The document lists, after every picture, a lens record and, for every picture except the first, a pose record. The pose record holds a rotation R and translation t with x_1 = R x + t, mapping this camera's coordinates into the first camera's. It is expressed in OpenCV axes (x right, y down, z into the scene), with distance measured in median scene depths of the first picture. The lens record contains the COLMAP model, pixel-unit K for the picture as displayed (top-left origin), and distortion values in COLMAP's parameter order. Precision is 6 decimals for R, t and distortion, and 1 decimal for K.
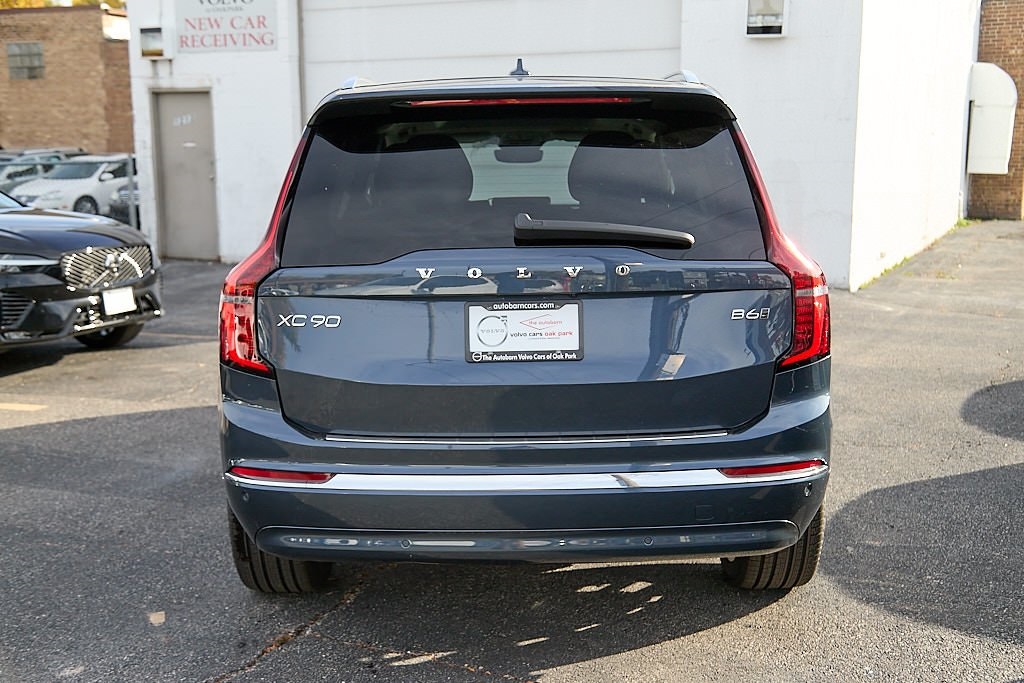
lens RADIAL K [[1215.7, 0, 512.0], [0, 1215.7, 341.5], [0, 0, 1]] dist [0.045977, 0.017070]
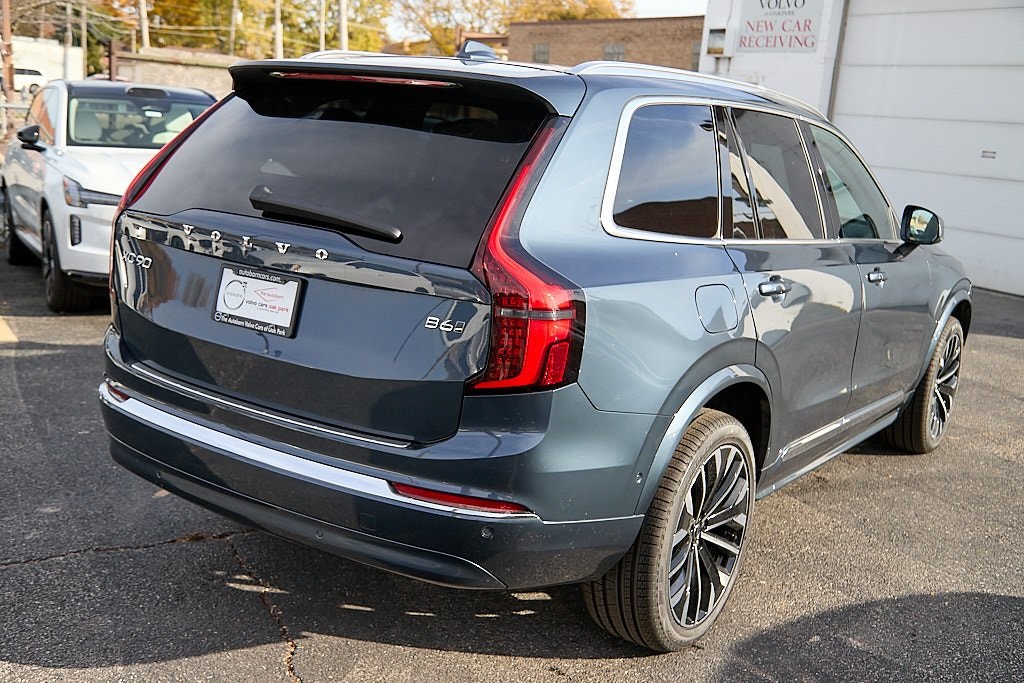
lens RADIAL K [[1066.5, 0, 512.0], [0, 1066.5, 341.5], [0, 0, 1]] dist [0.024195, 0.008904]
pose [[0.824969, 0.190063, -0.532262, 0.135855], [-0.175413, 0.981356, 0.078550, -0.016692], [0.537268, 0.028564, 0.842928, 0.072780]]
